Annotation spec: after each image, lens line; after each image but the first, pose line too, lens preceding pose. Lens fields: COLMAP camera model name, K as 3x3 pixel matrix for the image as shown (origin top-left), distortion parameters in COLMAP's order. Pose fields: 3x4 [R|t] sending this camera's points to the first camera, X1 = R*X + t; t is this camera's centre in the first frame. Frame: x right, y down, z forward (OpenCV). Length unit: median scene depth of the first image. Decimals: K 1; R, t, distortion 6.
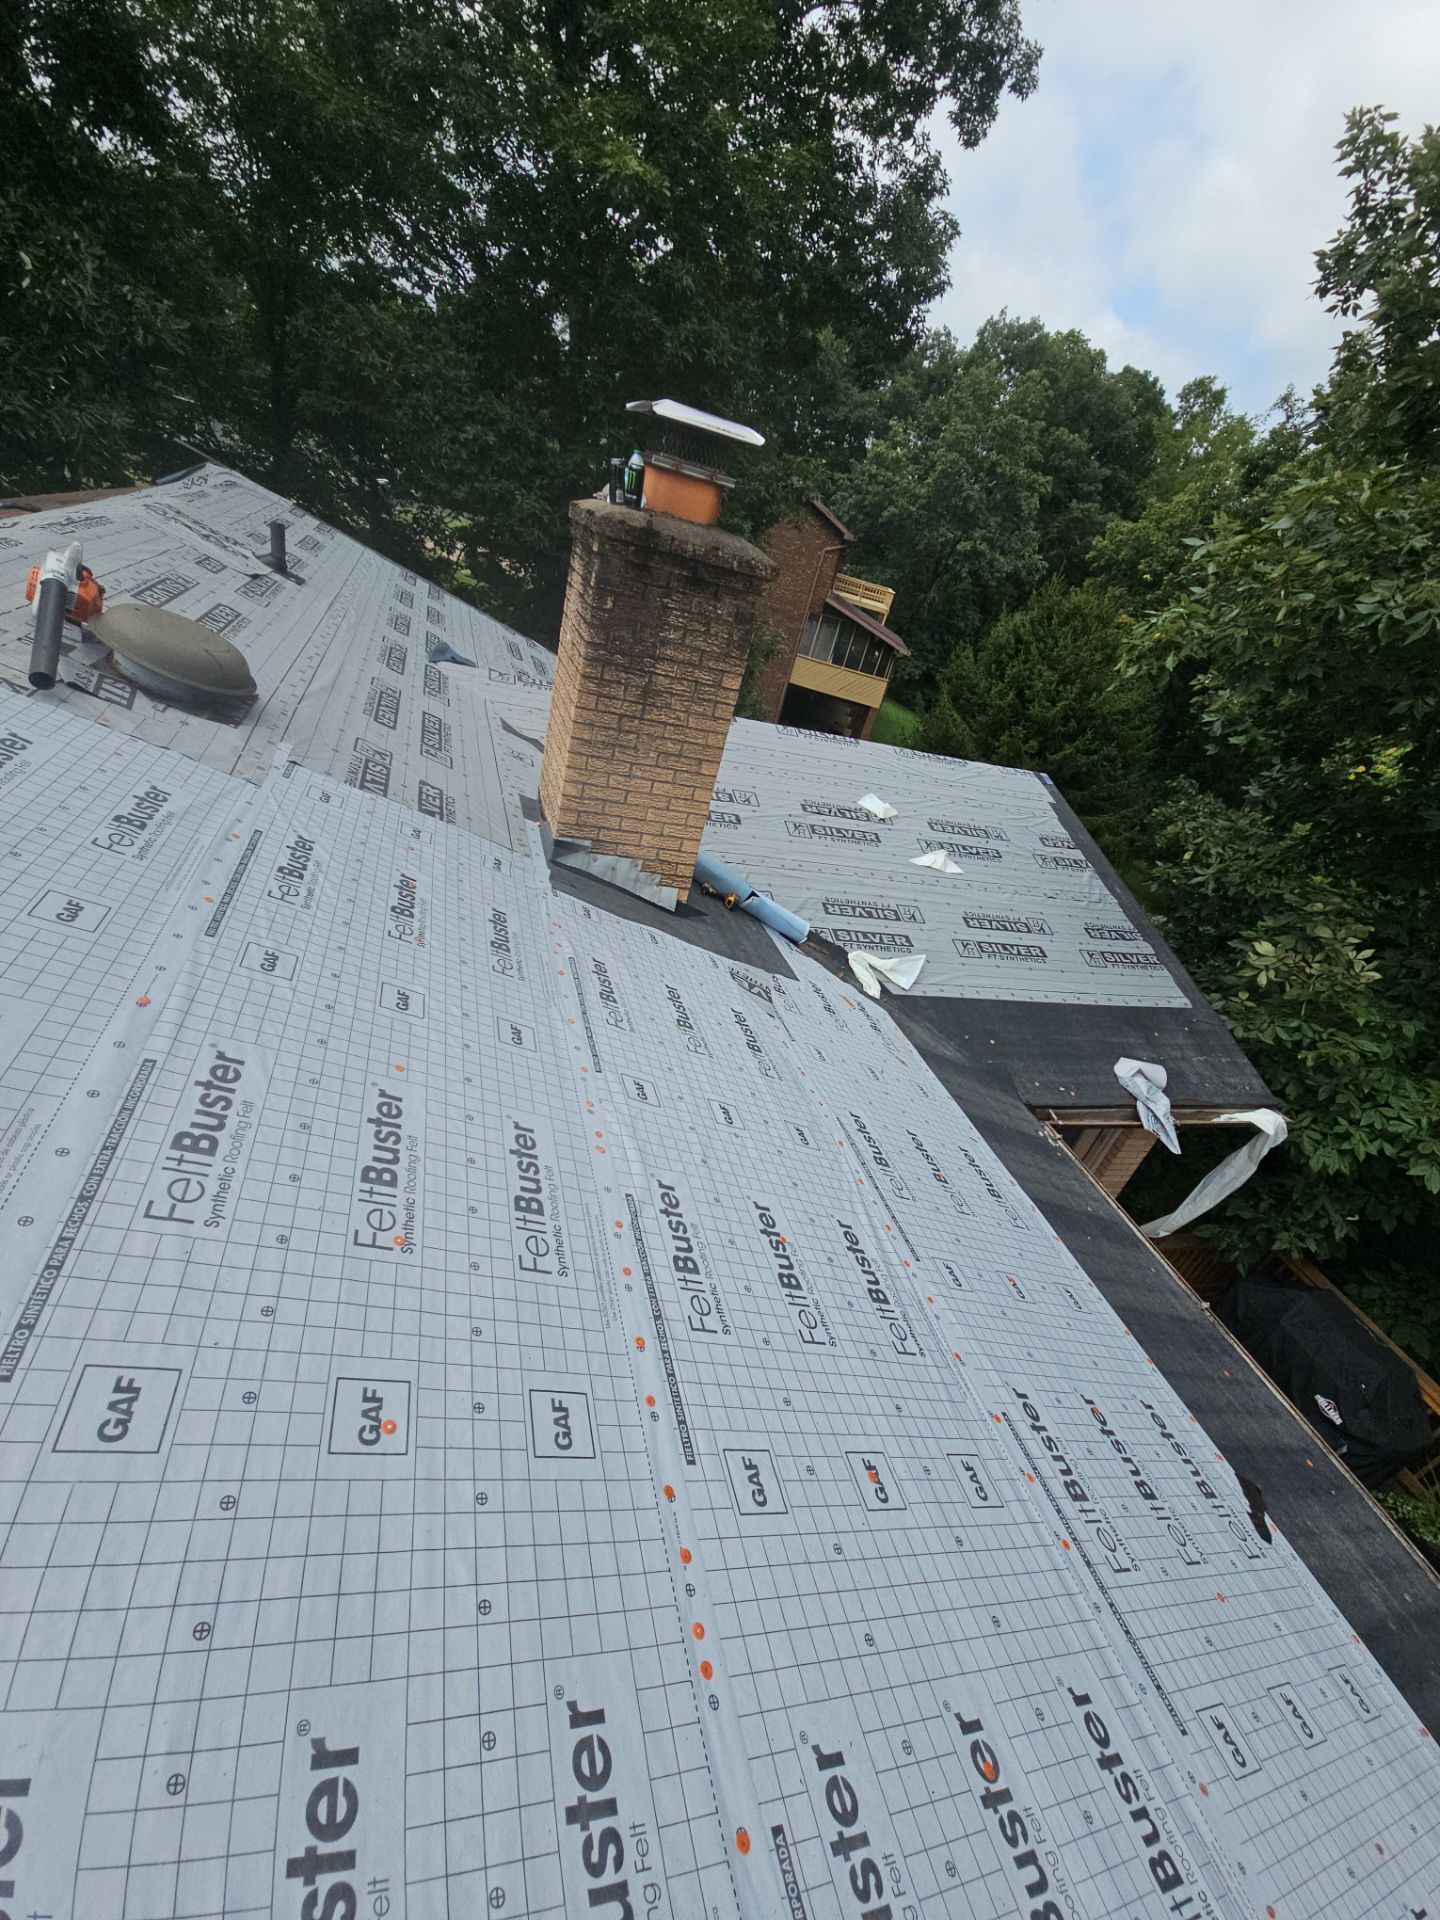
lens RADIAL K [[758.9, 0, 713.1], [0, 758.9, 977.2], [0, 0, 1]] dist [-0.003236, -0.005879]
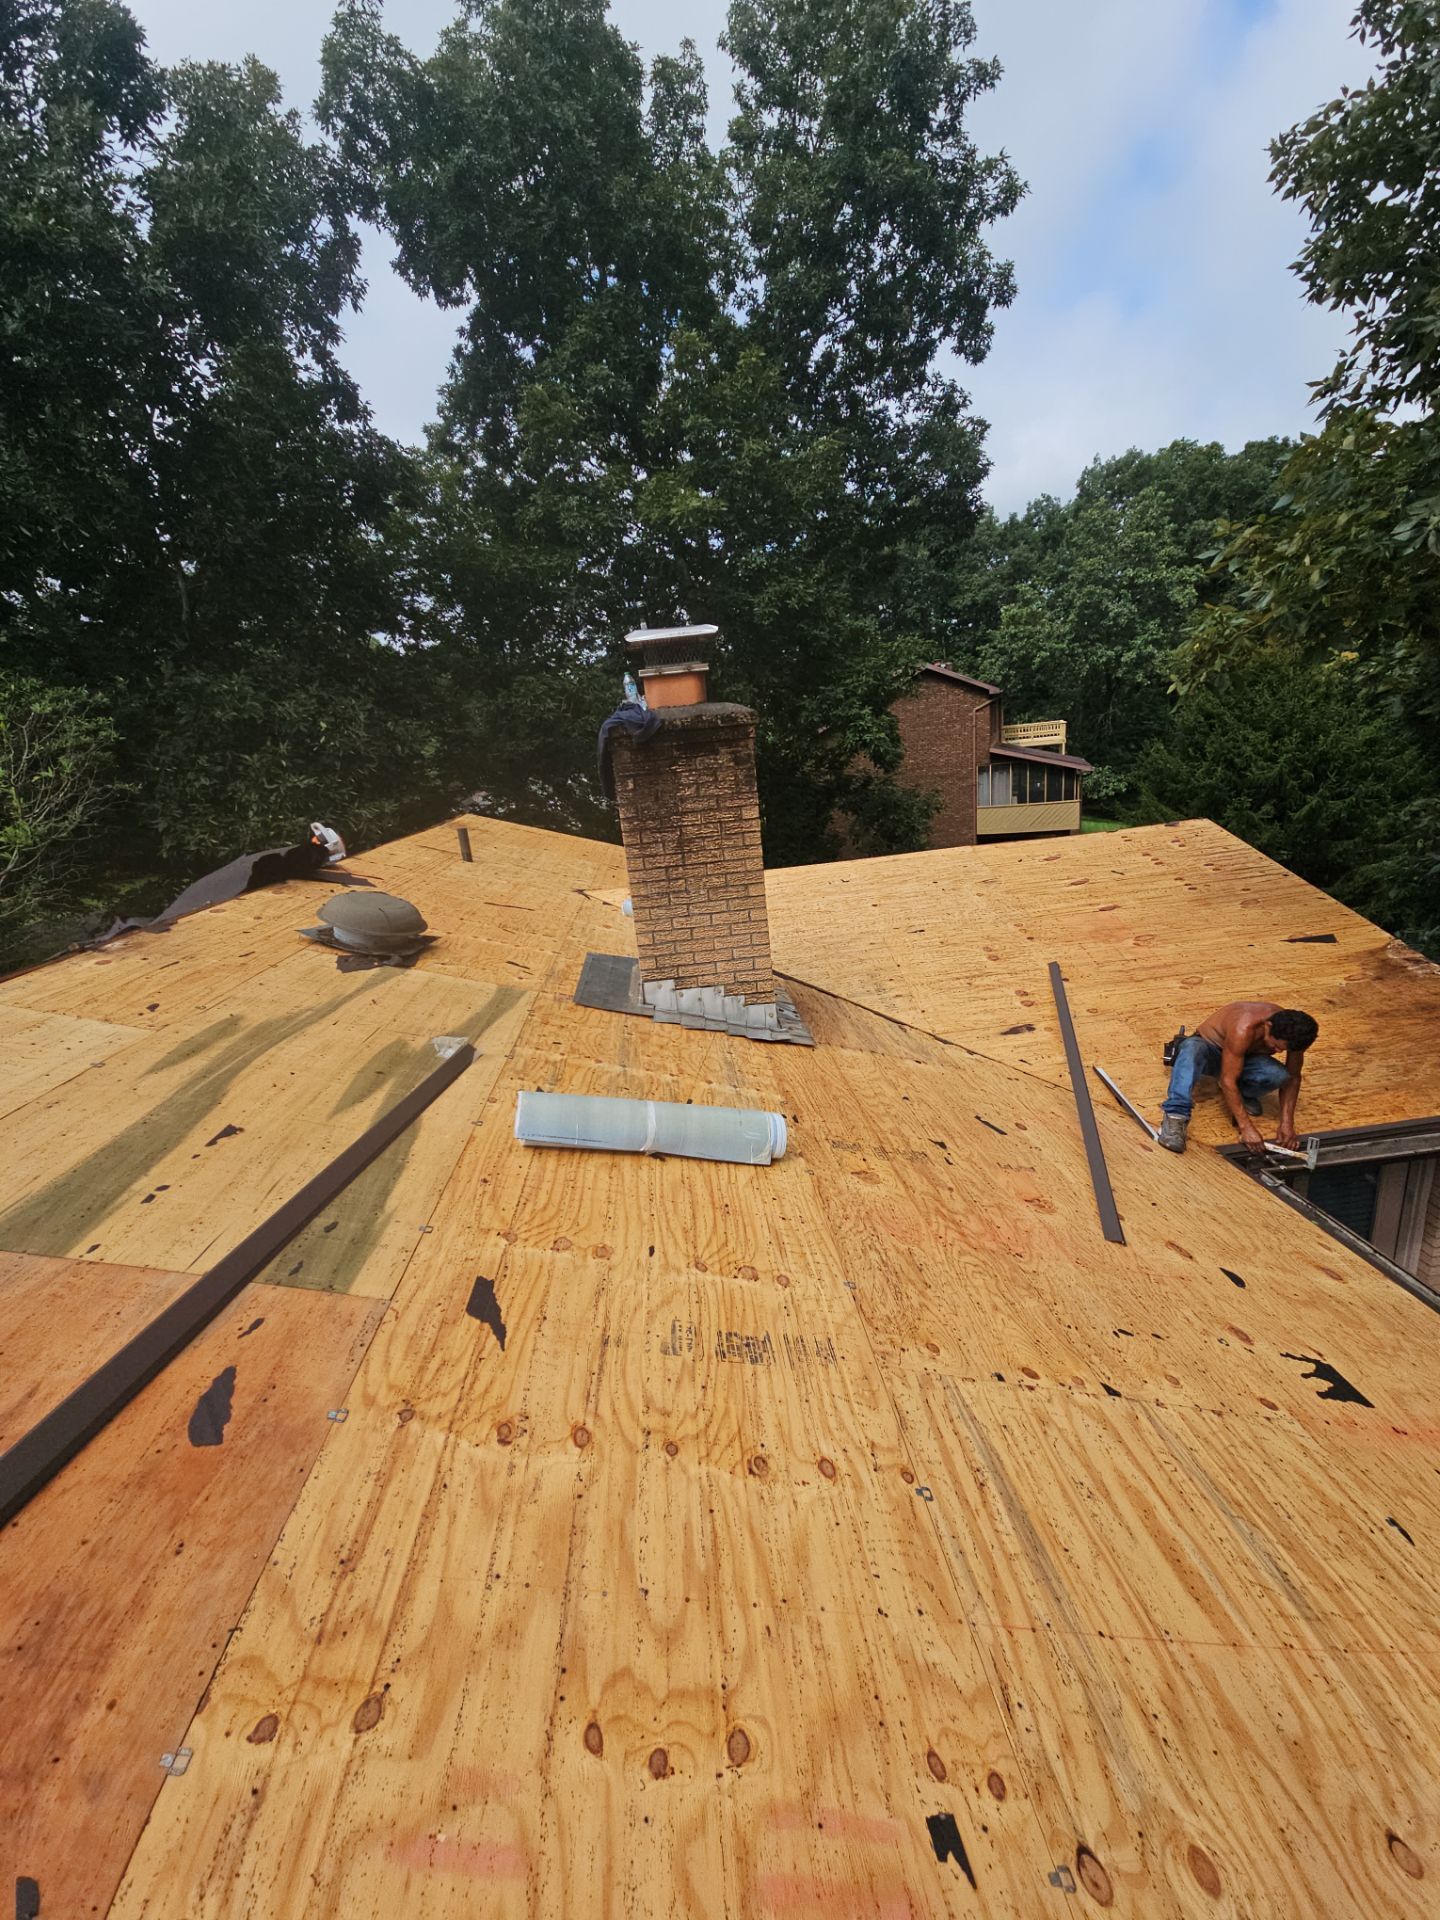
lens RADIAL K [[758.9, 0, 710.6], [0, 758.9, 978.0], [0, 0, 1]] dist [-0.003236, -0.005879]
pose [[0.919453, -0.262369, -0.292862, 0.028115], [0.177924, 0.941822, -0.285158, 0.019089], [0.350640, 0.210082, 0.912643, -0.001817]]
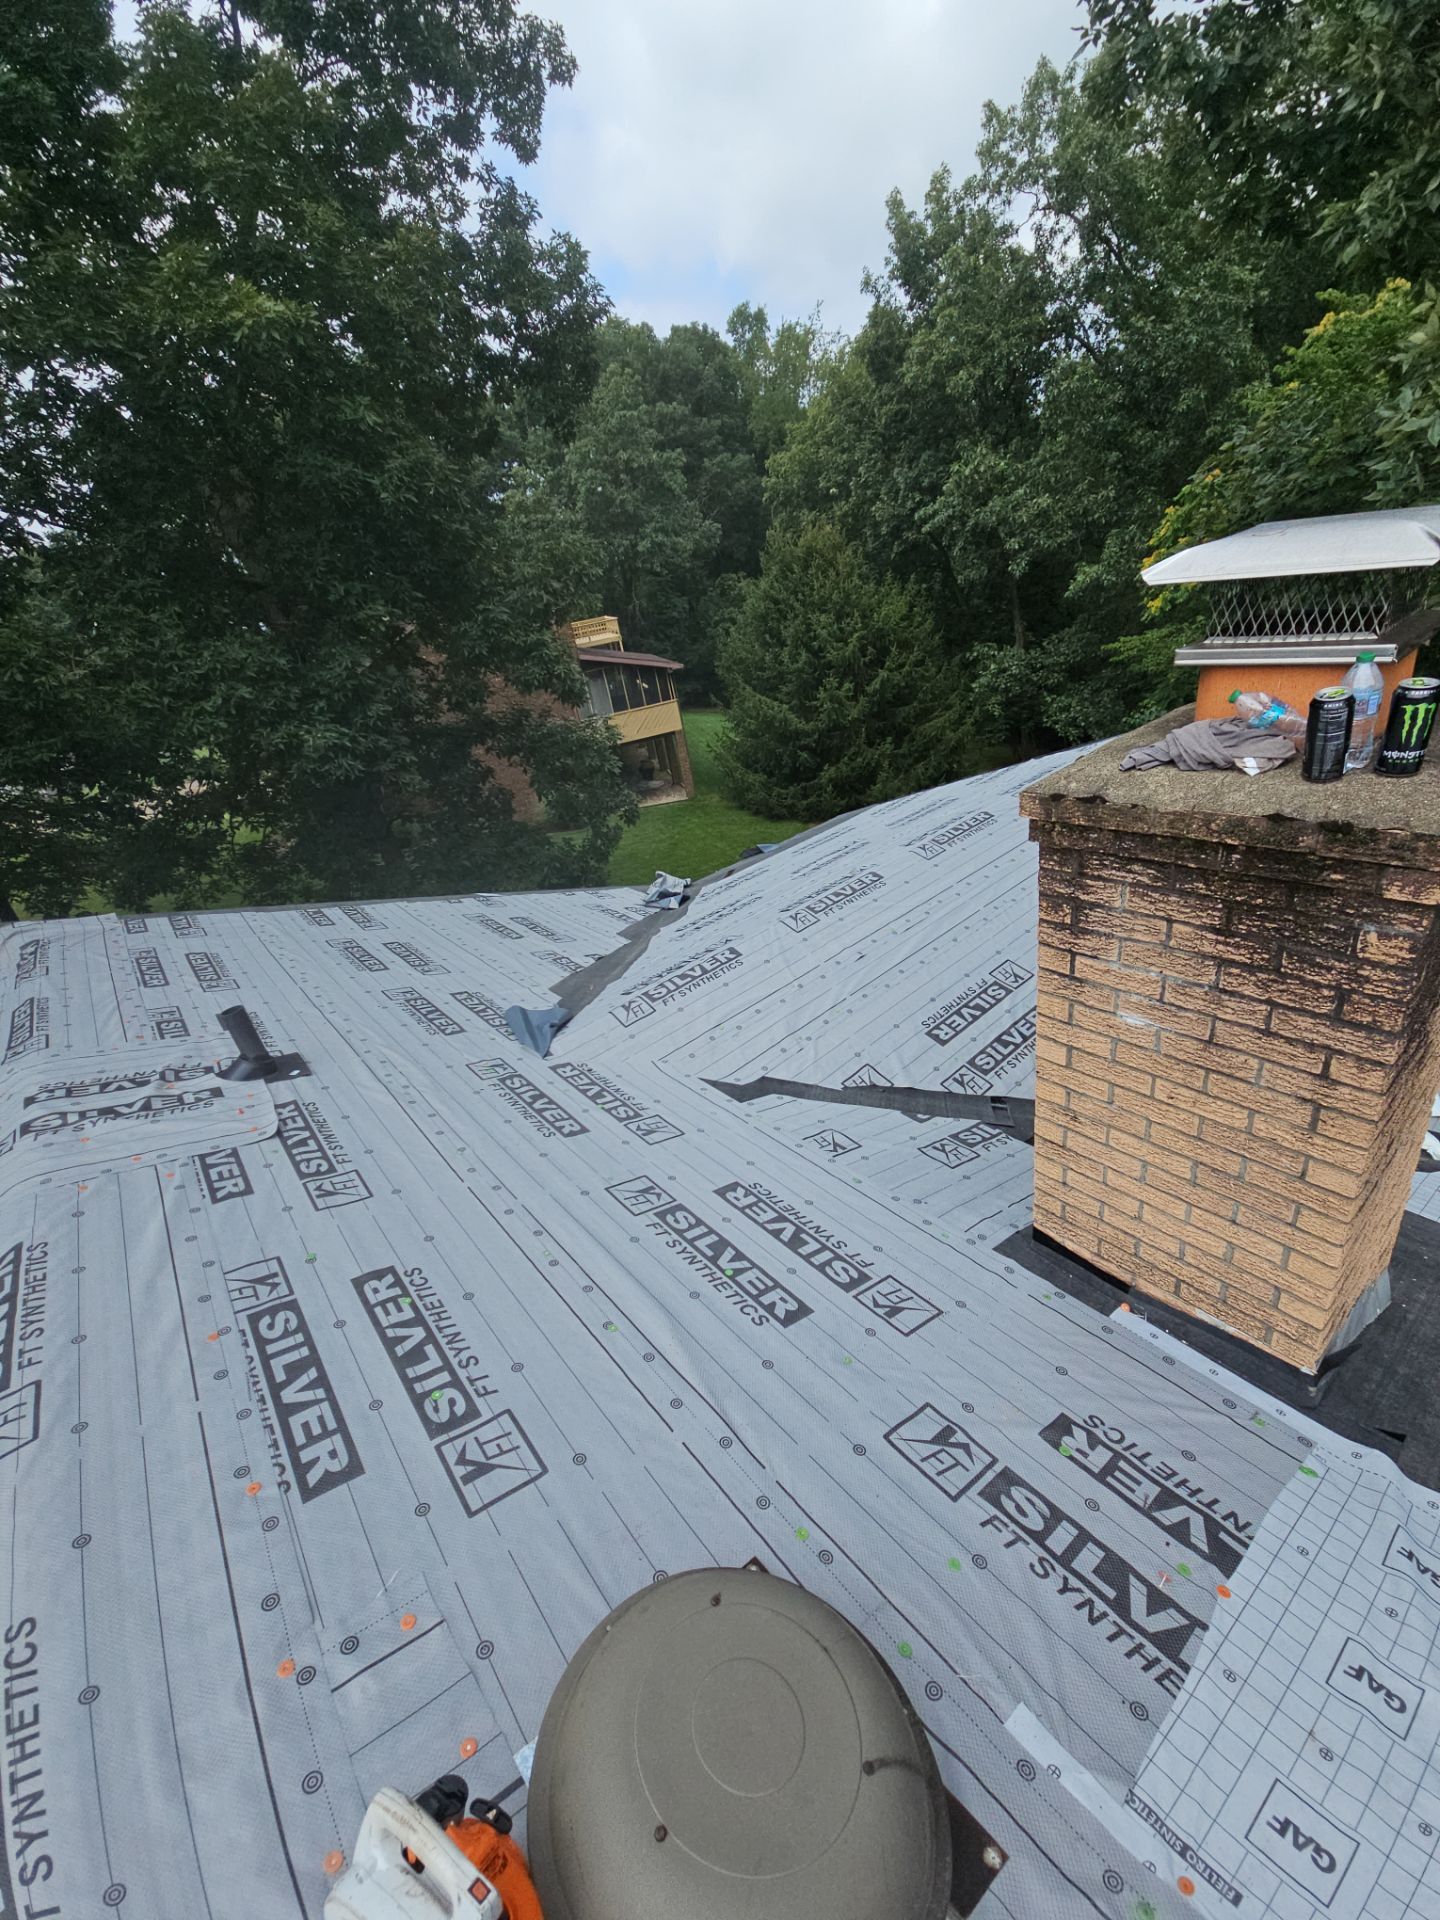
lens RADIAL K [[758.9, 0, 737.8], [0, 758.9, 986.4], [0, 0, 1]] dist [-0.003236, -0.005879]
pose [[0.834555, -0.530188, 0.149728, -0.058331], [0.533348, 0.845621, 0.021567, -0.076900], [-0.138048, 0.061858, 0.988492, 0.066875]]
